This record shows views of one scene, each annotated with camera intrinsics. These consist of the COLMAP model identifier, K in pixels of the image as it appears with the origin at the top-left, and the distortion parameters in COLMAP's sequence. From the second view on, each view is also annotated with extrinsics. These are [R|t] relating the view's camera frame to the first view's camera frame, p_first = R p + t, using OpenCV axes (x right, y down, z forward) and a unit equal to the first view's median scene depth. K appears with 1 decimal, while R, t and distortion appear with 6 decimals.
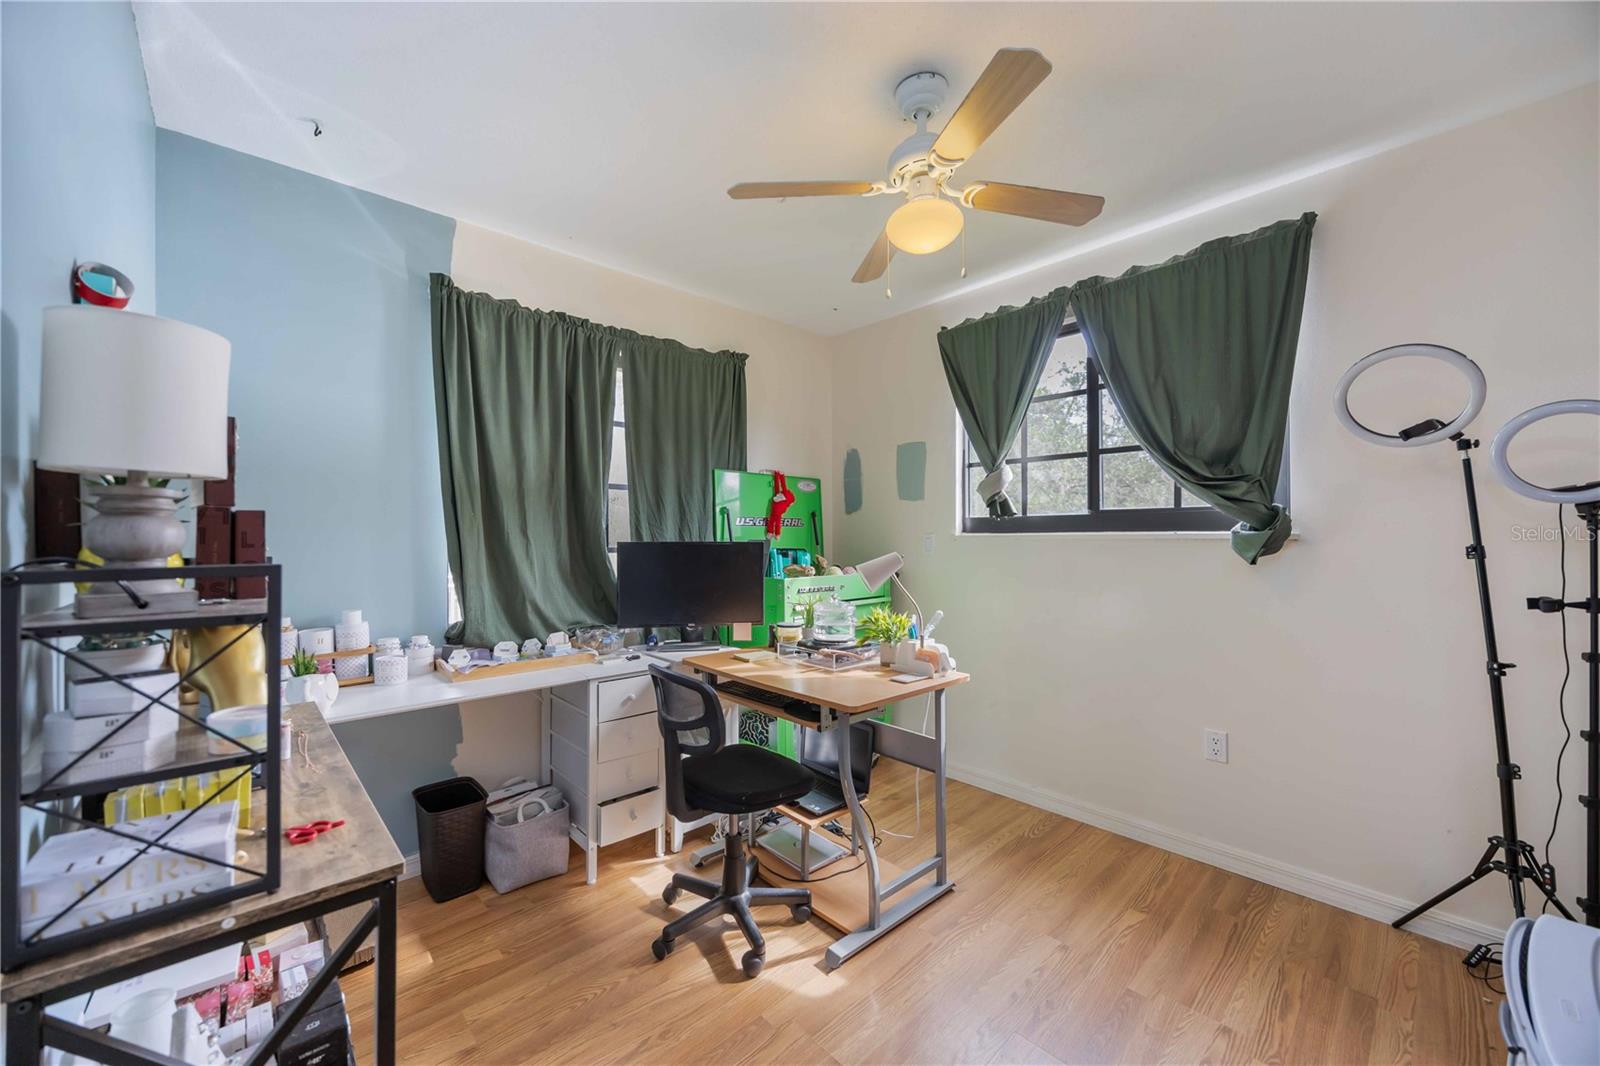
lens RADIAL K [[618.4, 0, 798.3], [0, 618.4, 527.9], [0, 0, 1]] dist [0.000563, 0.000000]
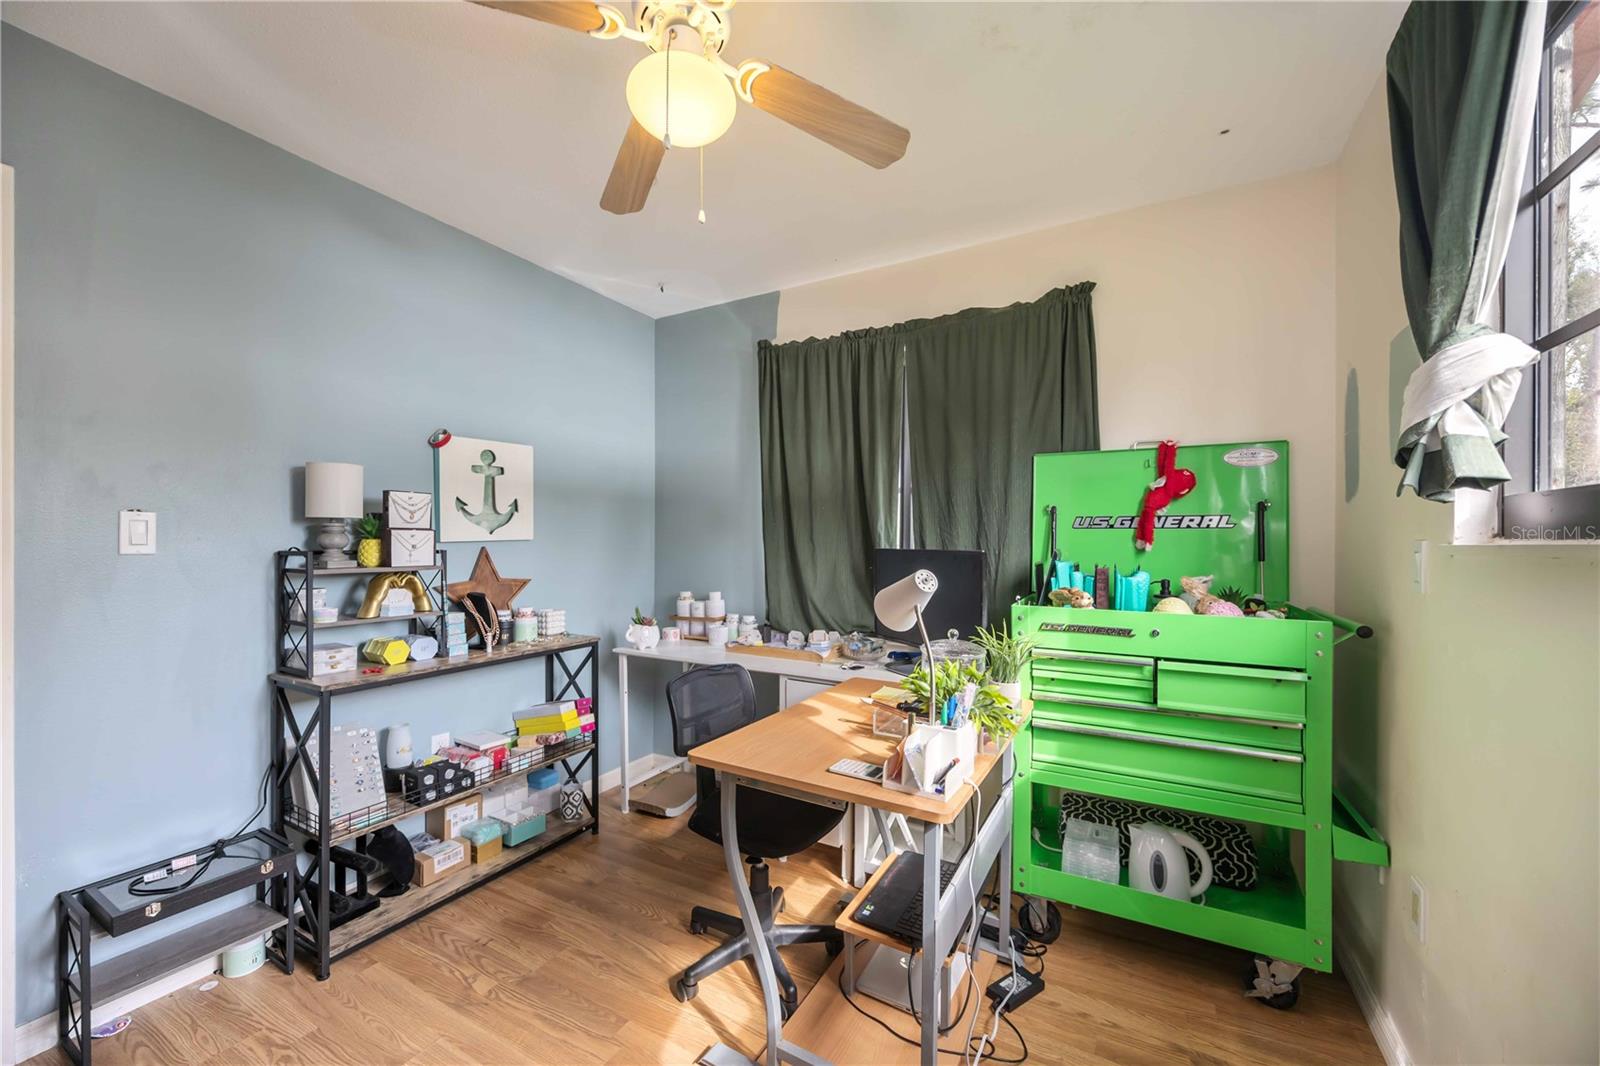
lens RADIAL K [[618.4, 0, 797.3], [0, 618.4, 541.4], [0, 0, 1]] dist [0.000563, 0.000000]
pose [[0.293433, 0.004335, -0.955970, 0.648297], [0.008652, 0.999937, 0.007190, 0.003609], [0.955941, -0.010380, 0.293376, 0.646255]]
